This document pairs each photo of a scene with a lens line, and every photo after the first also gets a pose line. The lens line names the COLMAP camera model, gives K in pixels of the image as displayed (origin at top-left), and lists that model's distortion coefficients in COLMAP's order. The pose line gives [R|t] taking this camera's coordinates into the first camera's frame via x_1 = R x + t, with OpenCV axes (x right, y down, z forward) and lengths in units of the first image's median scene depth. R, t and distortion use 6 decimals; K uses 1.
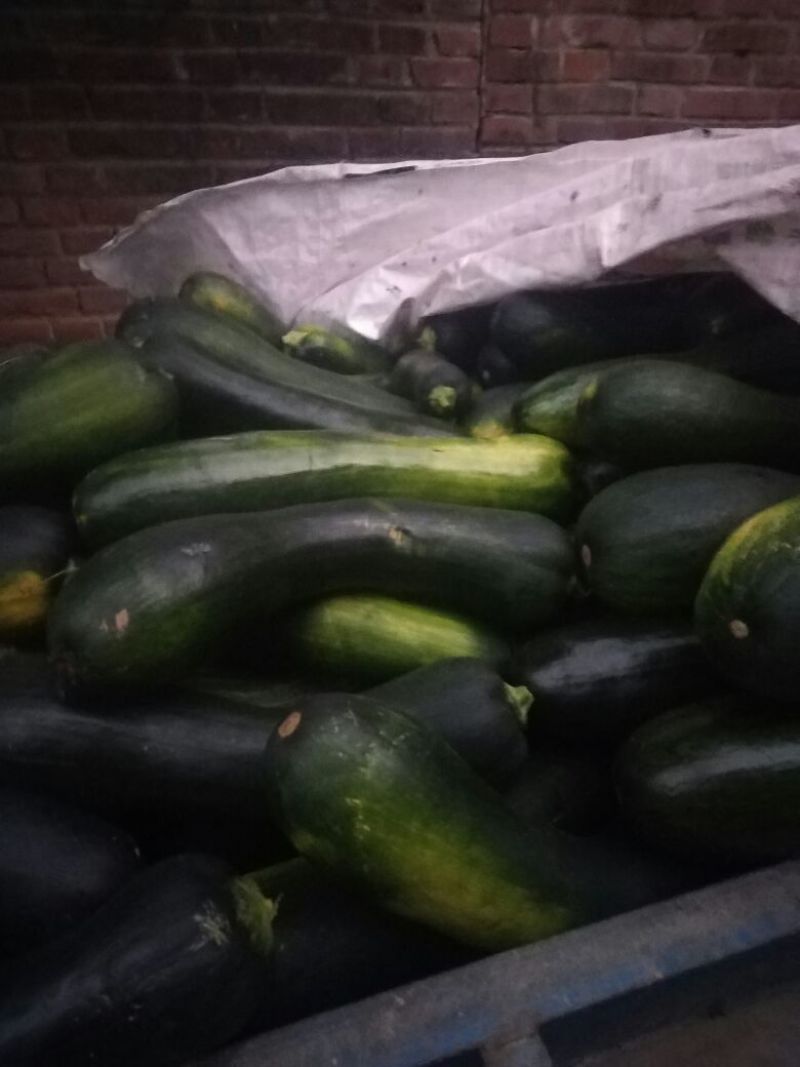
lens RADIAL K [[755.7, 0, 400.0], [0, 755.7, 533.5], [0, 0, 1]] dist [0.033035, 0.001285]
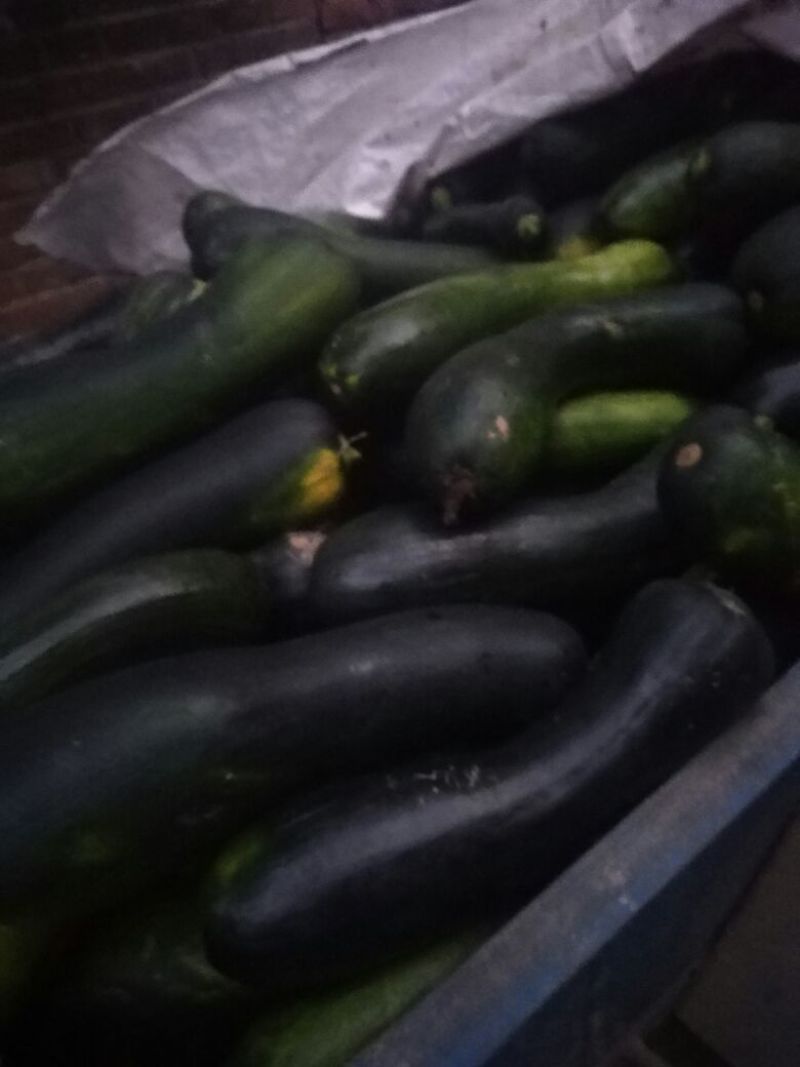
lens RADIAL K [[791.3, 0, 400.0], [0, 791.3, 533.5], [0, 0, 1]] dist [-0.081072, 0.097070]
pose [[0.932934, -0.323529, 0.157998, -0.303358], [0.310706, 0.945153, 0.100733, 0.041630], [-0.181923, -0.044886, 0.982288, -0.037116]]
